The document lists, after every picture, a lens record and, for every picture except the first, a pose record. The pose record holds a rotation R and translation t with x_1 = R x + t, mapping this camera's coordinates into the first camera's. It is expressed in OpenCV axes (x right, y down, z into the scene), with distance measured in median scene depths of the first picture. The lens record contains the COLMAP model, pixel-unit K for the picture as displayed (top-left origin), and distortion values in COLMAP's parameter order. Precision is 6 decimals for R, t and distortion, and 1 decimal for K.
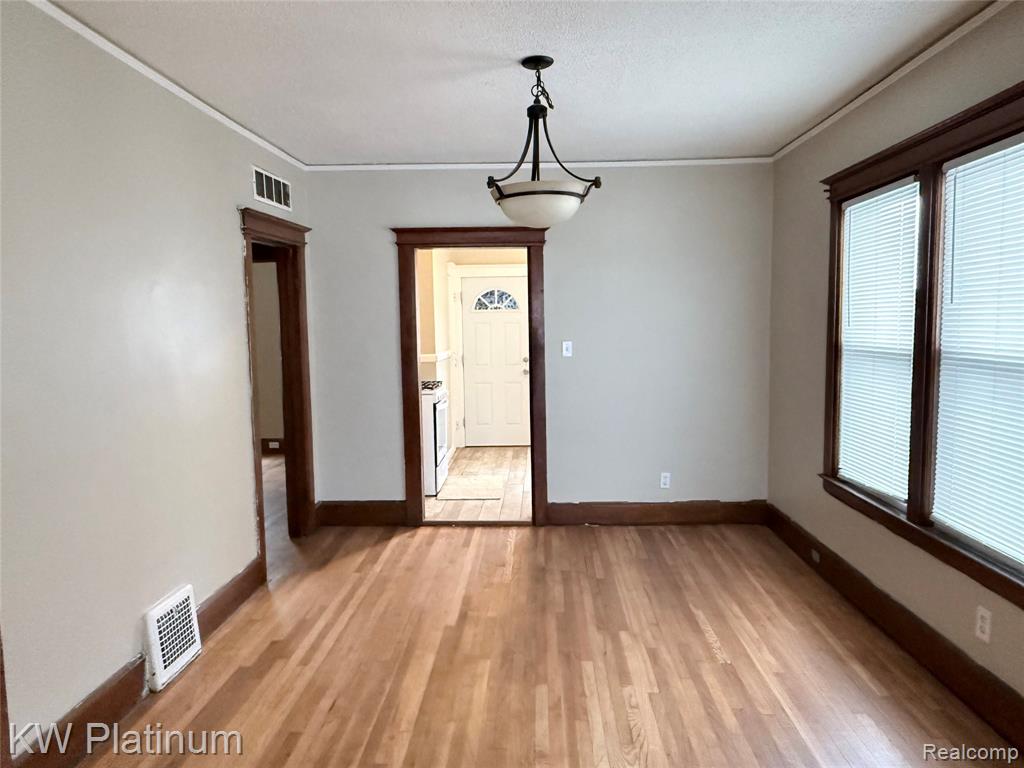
lens RADIAL K [[704.1, 0, 512.4], [0, 704.1, 383.3], [0, 0, 1]] dist [0.038164, -0.038625]
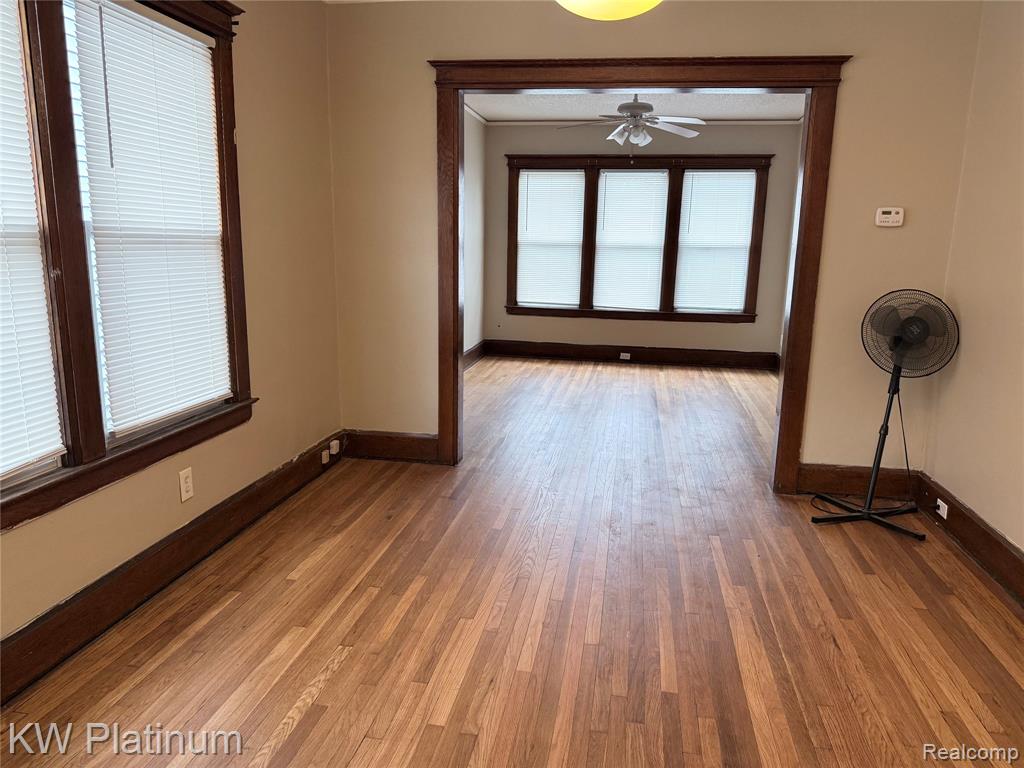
lens RADIAL K [[704.1, 0, 514.2], [0, 704.1, 391.9], [0, 0, 1]] dist [0.038164, -0.038625]
pose [[-0.990350, -0.034739, 0.134163, 0.029864], [0.006410, 0.955556, 0.294740, -0.094707], [-0.138439, 0.292756, -0.946112, 1.692993]]
